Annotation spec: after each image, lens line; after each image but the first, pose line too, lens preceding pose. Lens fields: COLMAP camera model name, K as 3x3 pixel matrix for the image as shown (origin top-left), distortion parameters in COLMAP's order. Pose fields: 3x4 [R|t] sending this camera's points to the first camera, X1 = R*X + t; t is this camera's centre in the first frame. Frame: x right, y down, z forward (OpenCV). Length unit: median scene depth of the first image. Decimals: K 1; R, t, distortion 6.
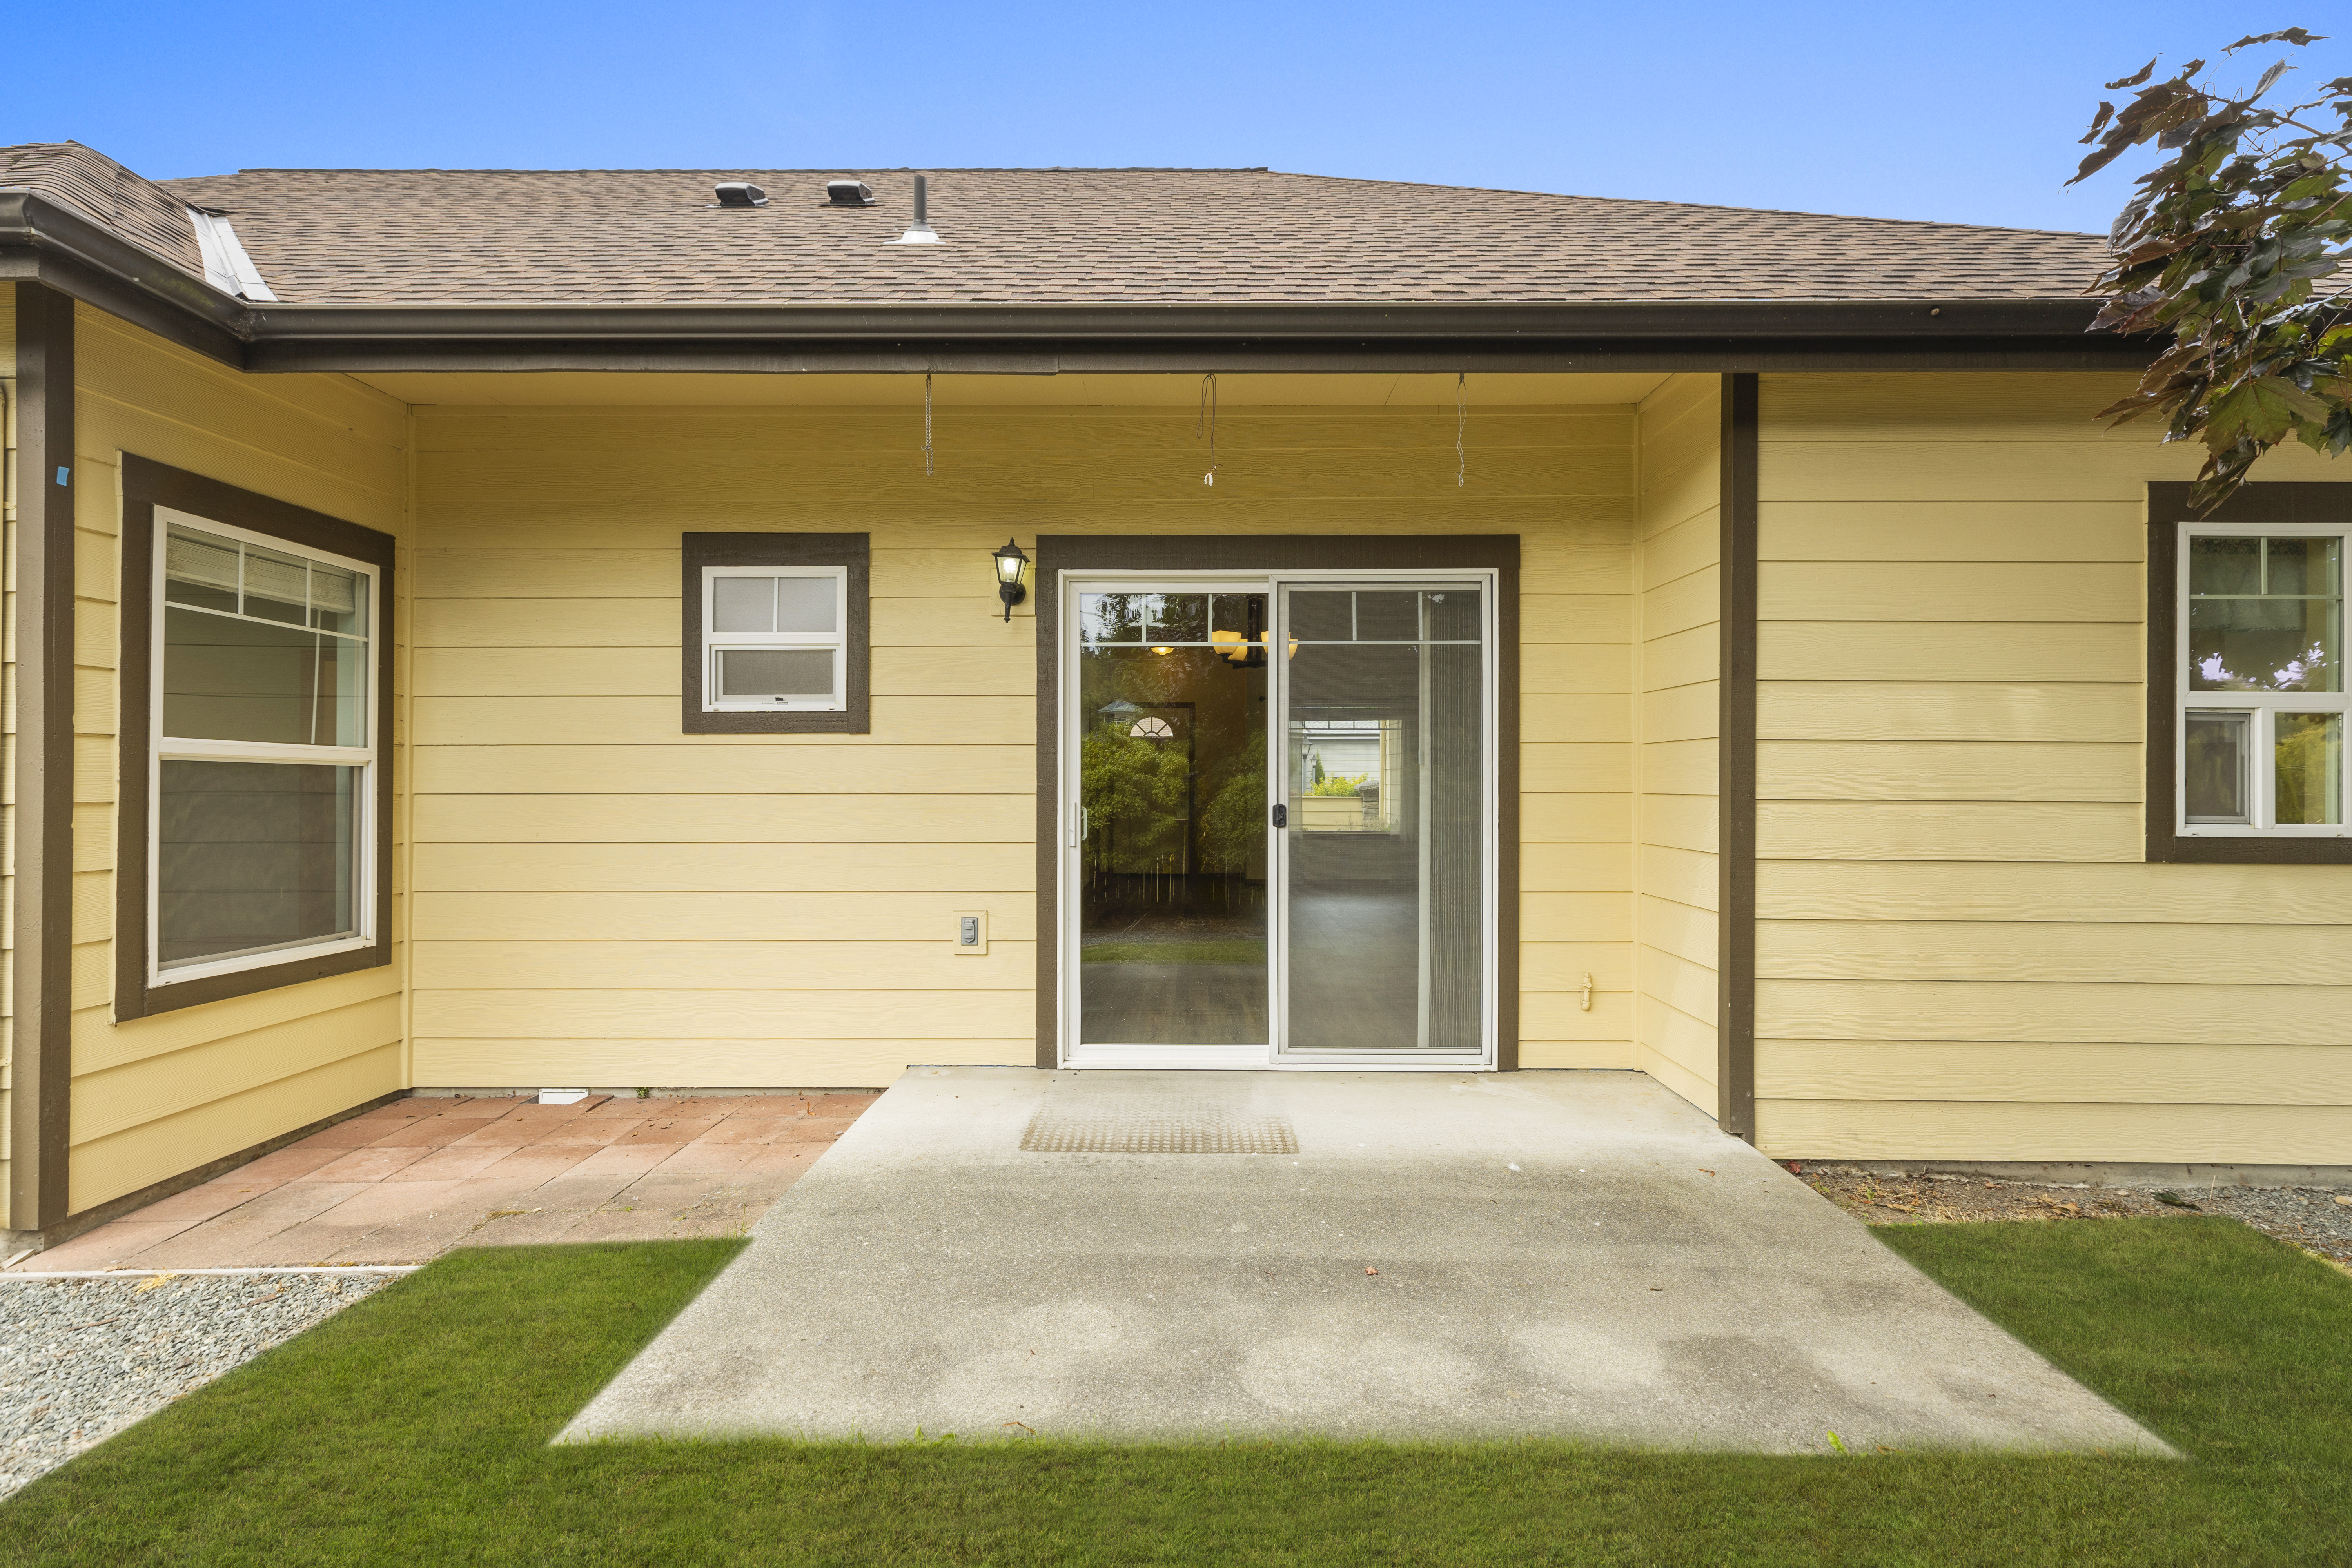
lens RADIAL K [[1053.9, 0, 1176.0], [0, 1053.9, 780.1], [0, 0, 1]] dist [0.001539, 0.000630]
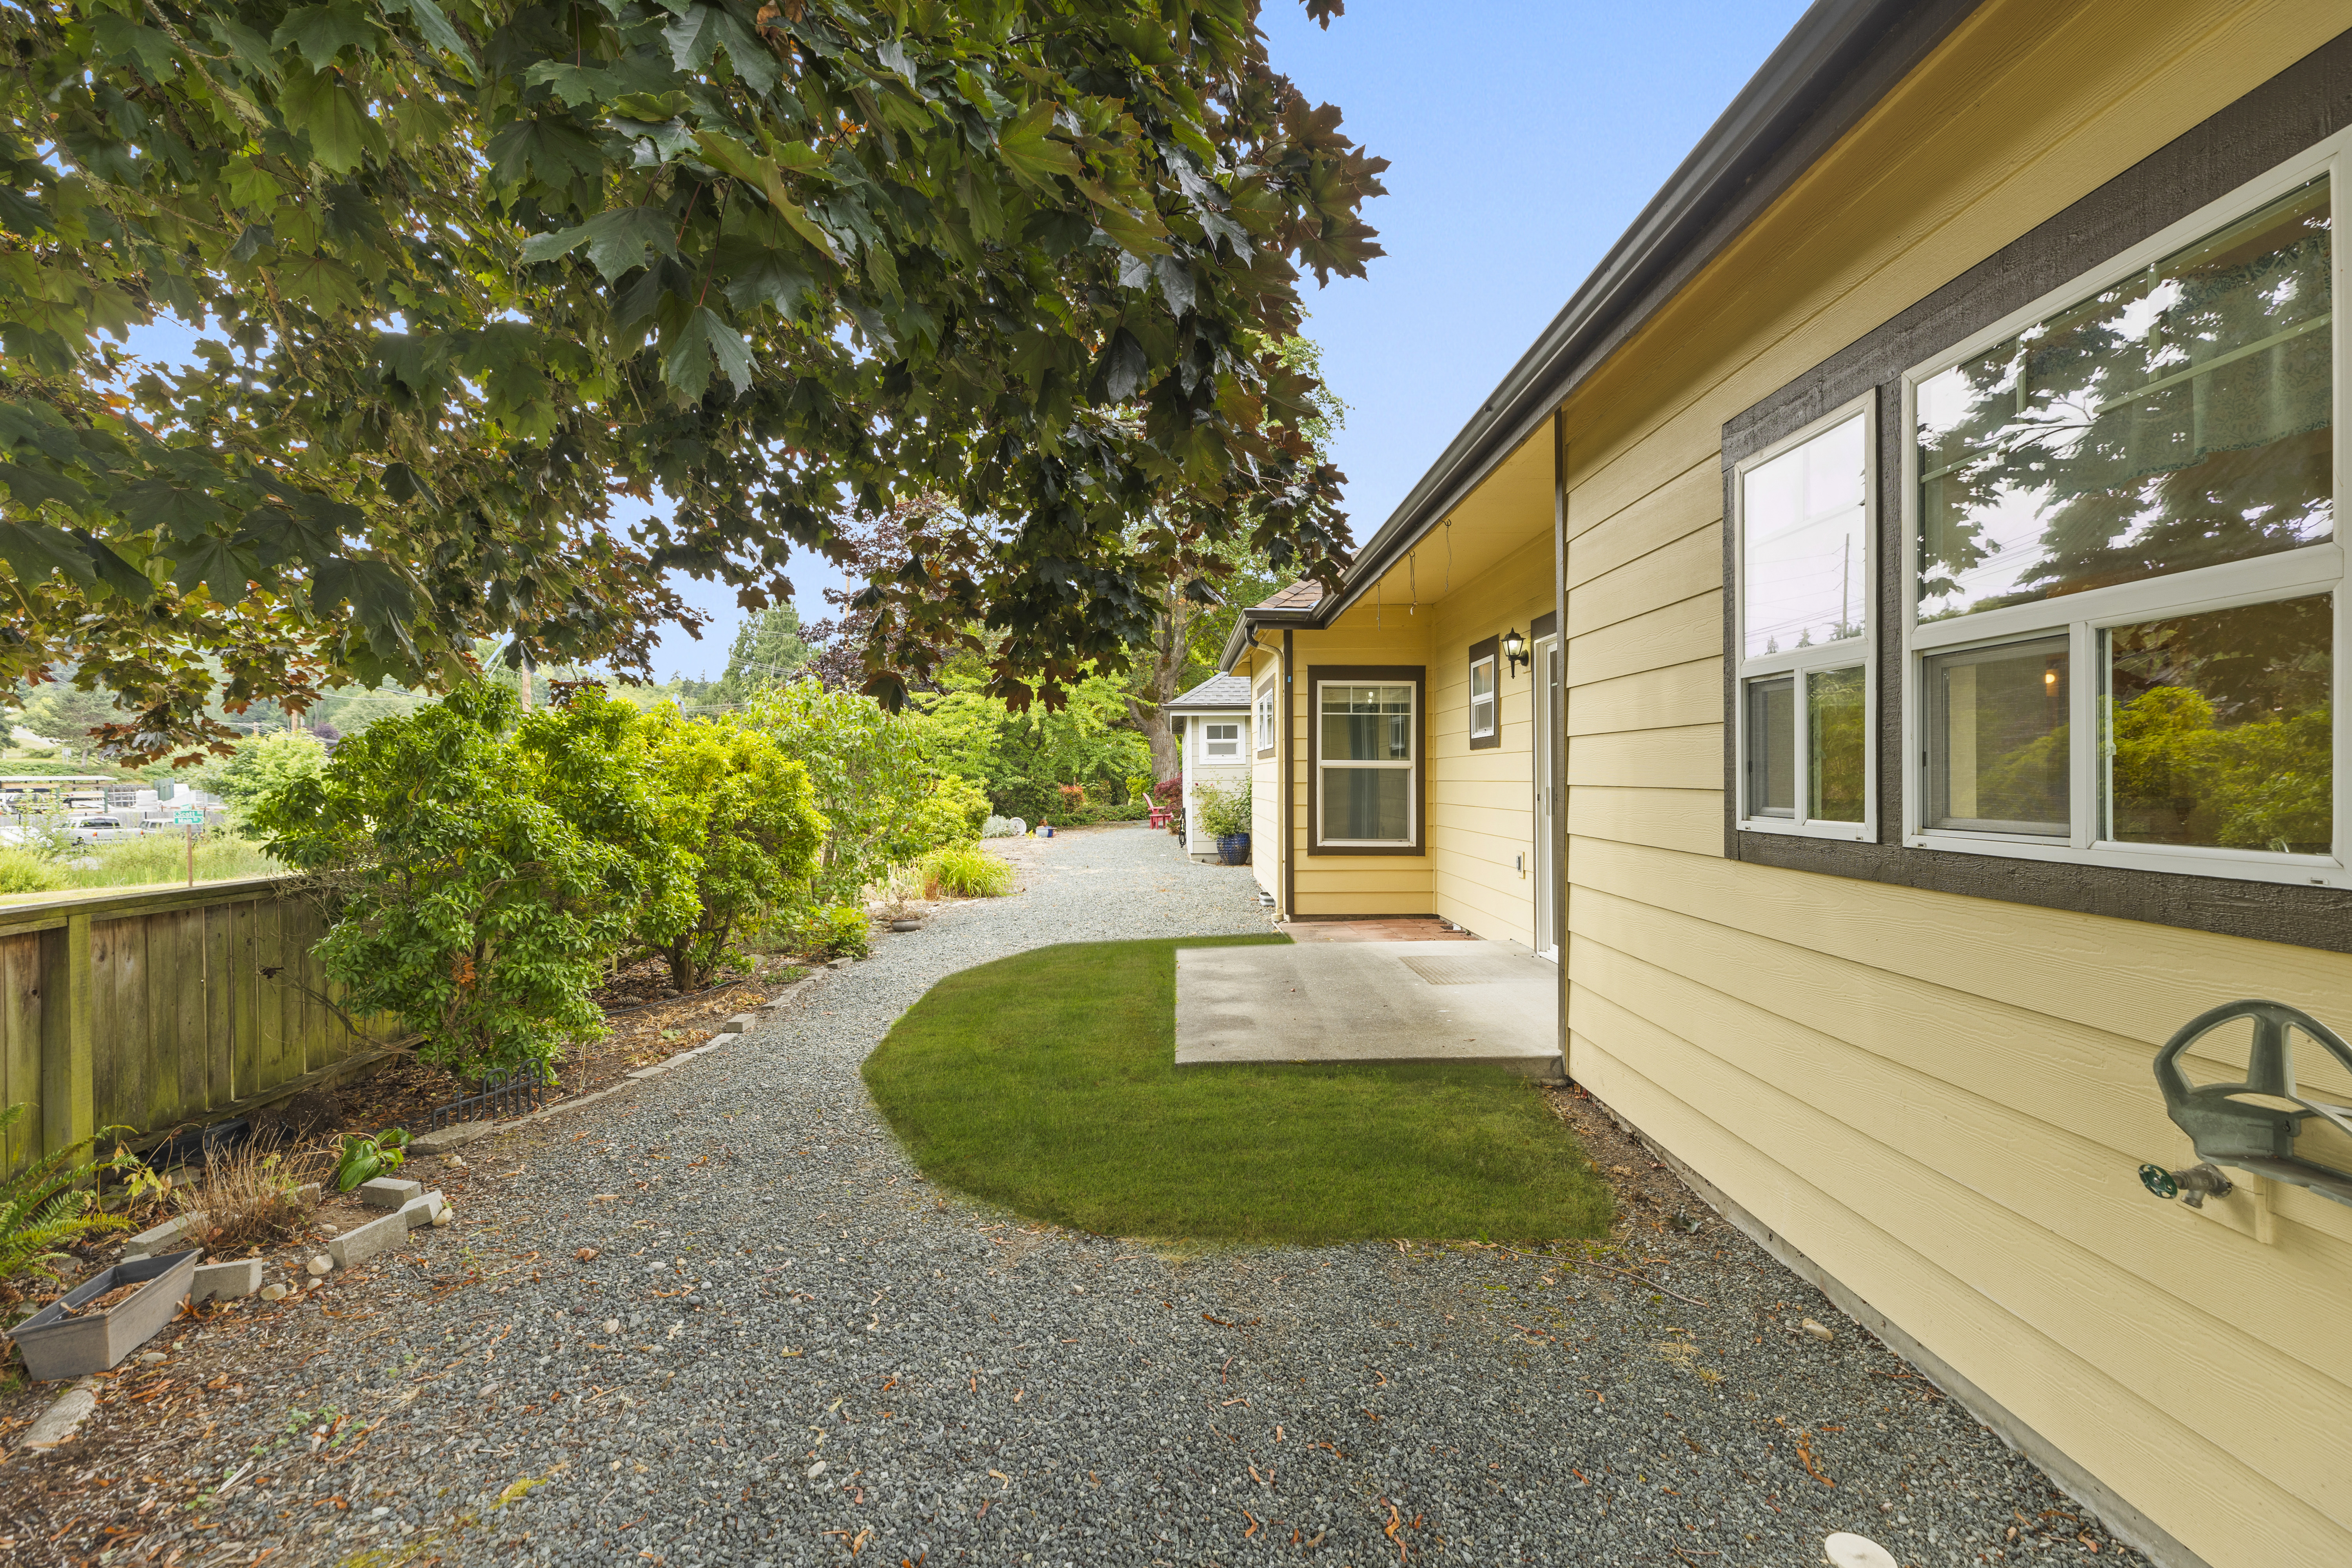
lens RADIAL K [[1053.9, 0, 1179.7], [0, 1053.9, 776.1], [0, 0, 1]] dist [0.001539, 0.000630]
pose [[0.019554, -0.003214, -0.999804, 1.562016], [0.003862, 0.999988, -0.003139, 0.008331], [0.999801, -0.003799, 0.019566, 0.451469]]
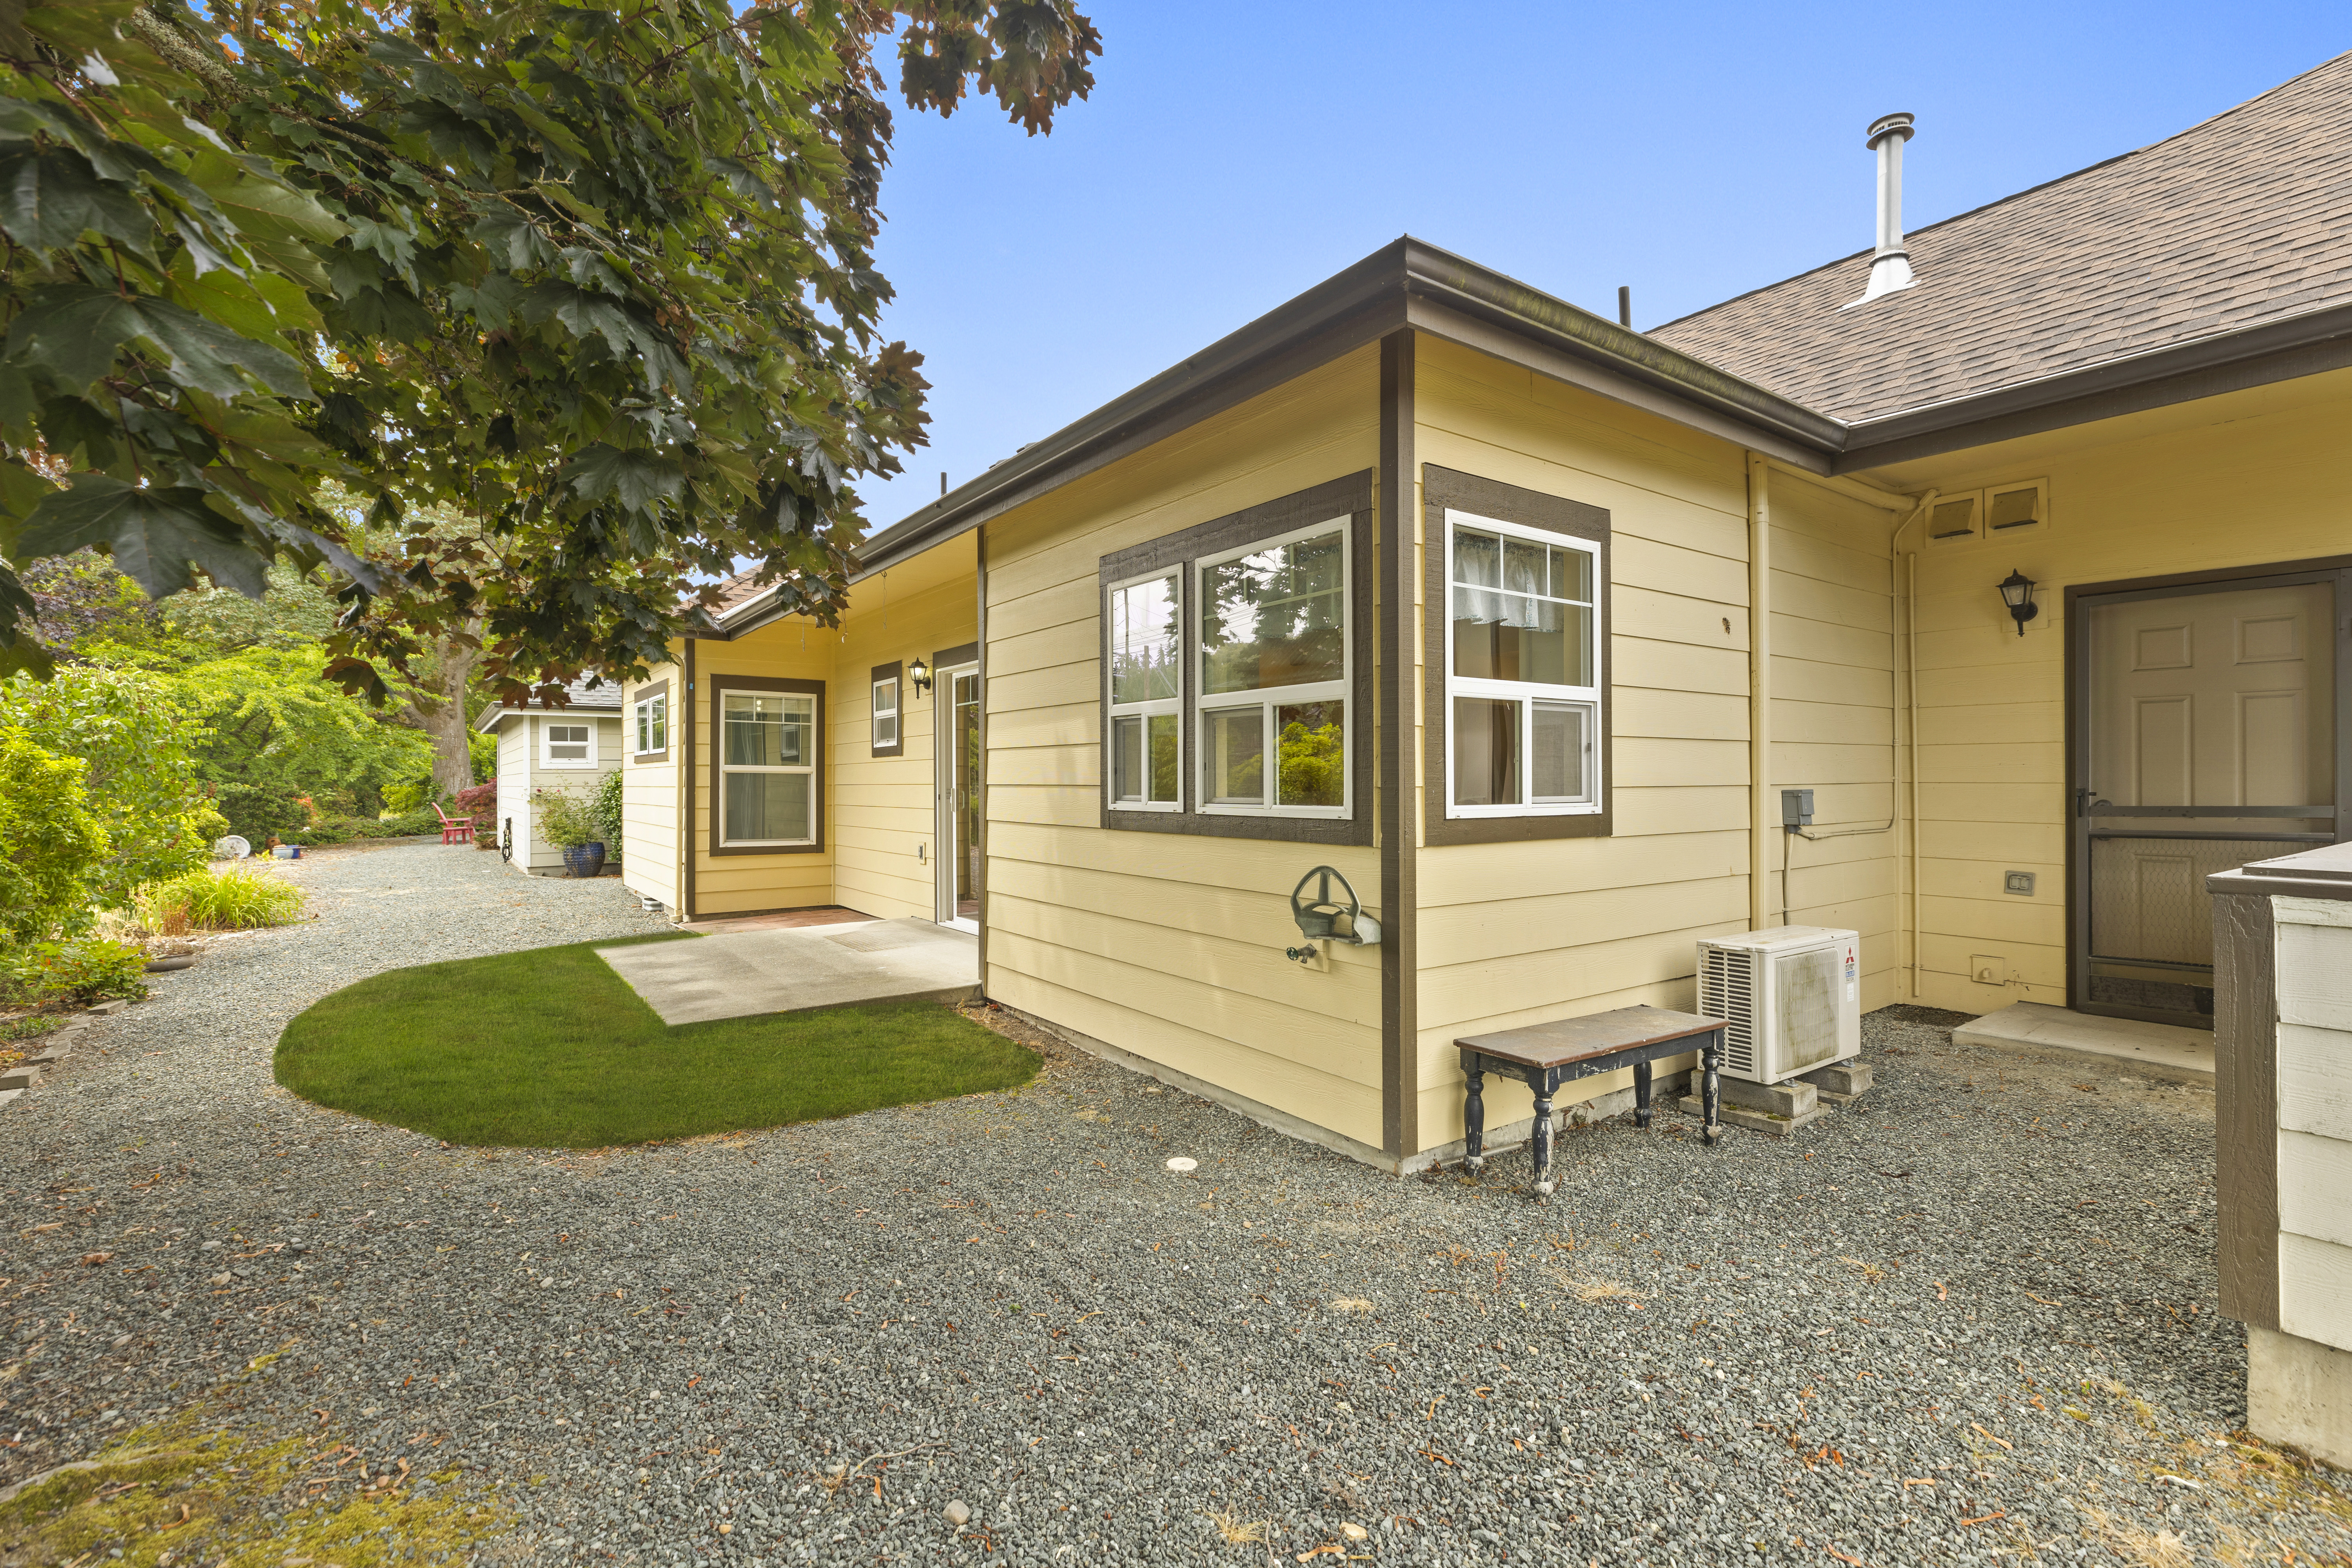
lens RADIAL K [[1053.9, 0, 1188.9], [0, 1053.9, 779.4], [0, 0, 1]] dist [0.001539, 0.000630]
pose [[0.596195, -0.006700, -0.802811, 1.847140], [0.004050, 0.999978, -0.005337, 0.017731], [0.802829, -0.000069, 0.596209, 0.215499]]
